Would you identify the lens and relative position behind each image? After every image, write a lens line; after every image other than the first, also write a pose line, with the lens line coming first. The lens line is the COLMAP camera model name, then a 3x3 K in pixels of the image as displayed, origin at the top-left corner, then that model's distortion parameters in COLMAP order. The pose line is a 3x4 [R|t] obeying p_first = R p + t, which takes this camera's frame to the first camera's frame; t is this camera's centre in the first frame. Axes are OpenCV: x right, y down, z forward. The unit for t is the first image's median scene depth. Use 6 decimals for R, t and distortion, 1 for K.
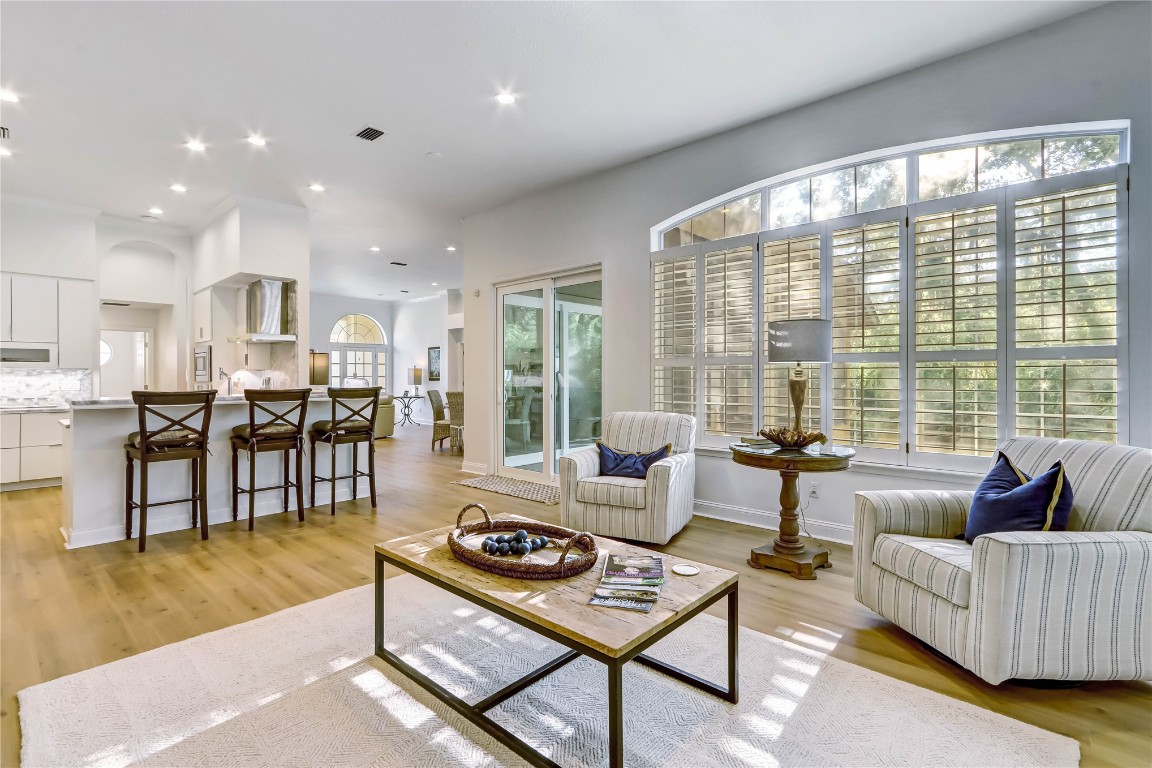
lens RADIAL K [[536.1, 0, 574.1], [0, 536.1, 381.4], [0, 0, 1]] dist [-0.003581, 0.002155]
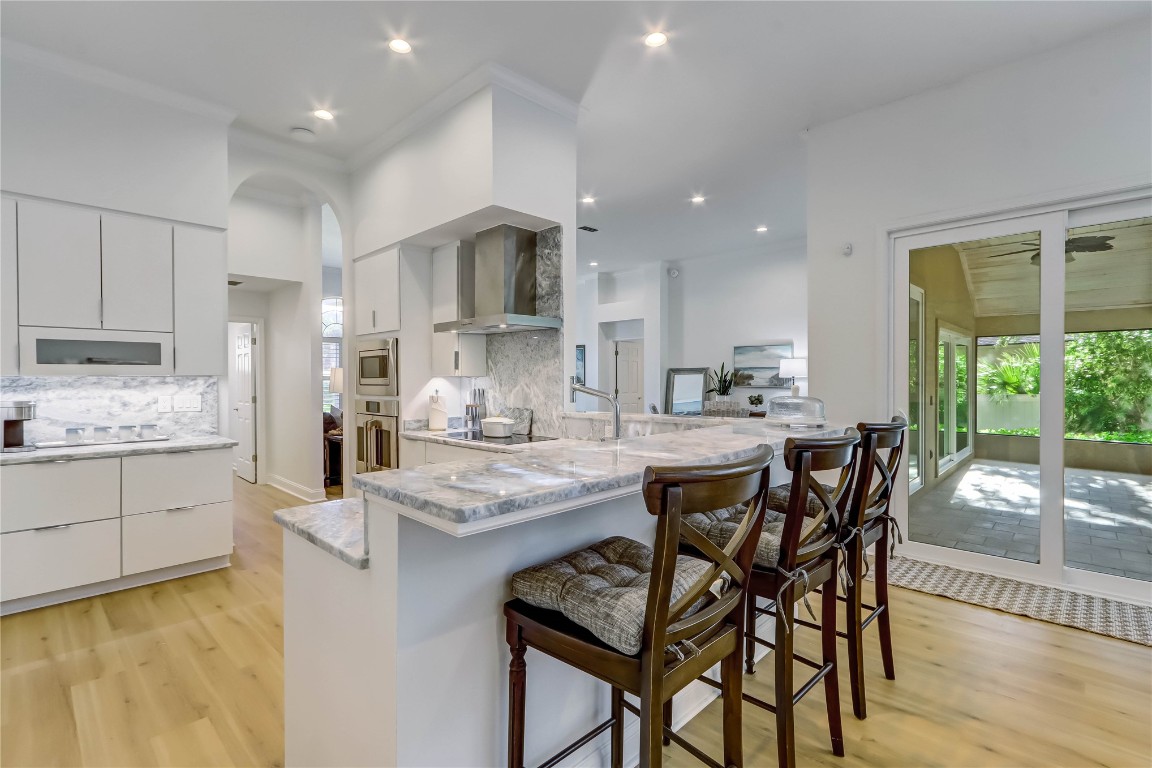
lens RADIAL K [[536.1, 0, 579.3], [0, 536.1, 386.9], [0, 0, 1]] dist [-0.003581, 0.002155]
pose [[0.999586, 0.000896, -0.028749, -0.467794], [-0.000670, 0.999969, 0.007860, -0.015689], [0.028755, -0.007838, 0.999556, 0.394855]]
